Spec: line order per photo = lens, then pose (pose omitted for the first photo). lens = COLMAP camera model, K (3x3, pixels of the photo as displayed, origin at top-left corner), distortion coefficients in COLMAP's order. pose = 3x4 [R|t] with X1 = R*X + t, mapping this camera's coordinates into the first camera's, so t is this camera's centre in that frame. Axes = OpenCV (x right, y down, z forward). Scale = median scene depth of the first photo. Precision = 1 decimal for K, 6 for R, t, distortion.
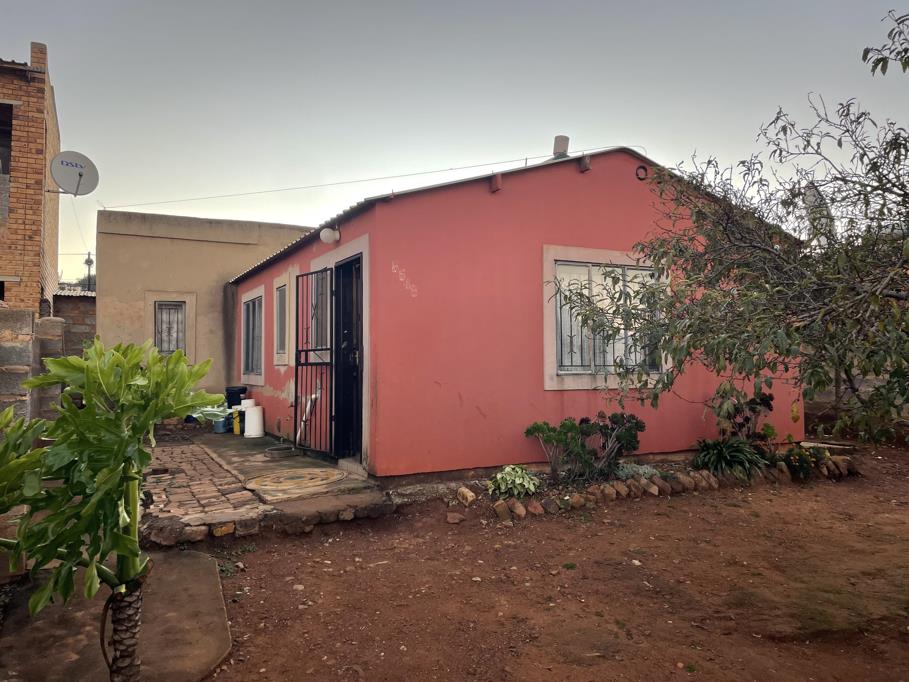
lens RADIAL K [[696.6, 0, 451.8], [0, 696.6, 337.8], [0, 0, 1]] dist [0.075447, -0.094136]
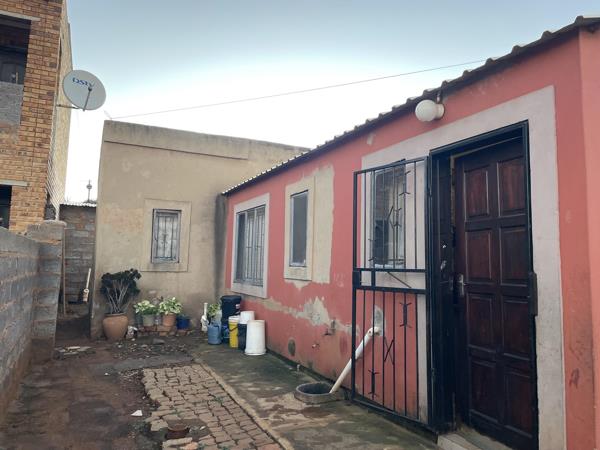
lens RADIAL K [[459.8, 0, 300.0], [0, 459.8, 221.2], [0, 0, 1]] dist [0.075447, -0.094136]
pose [[0.998631, 0.027023, -0.044781, -0.178352], [-0.029499, 0.998019, -0.055577, -0.002559], [0.043190, 0.056822, 0.997450, 0.336272]]
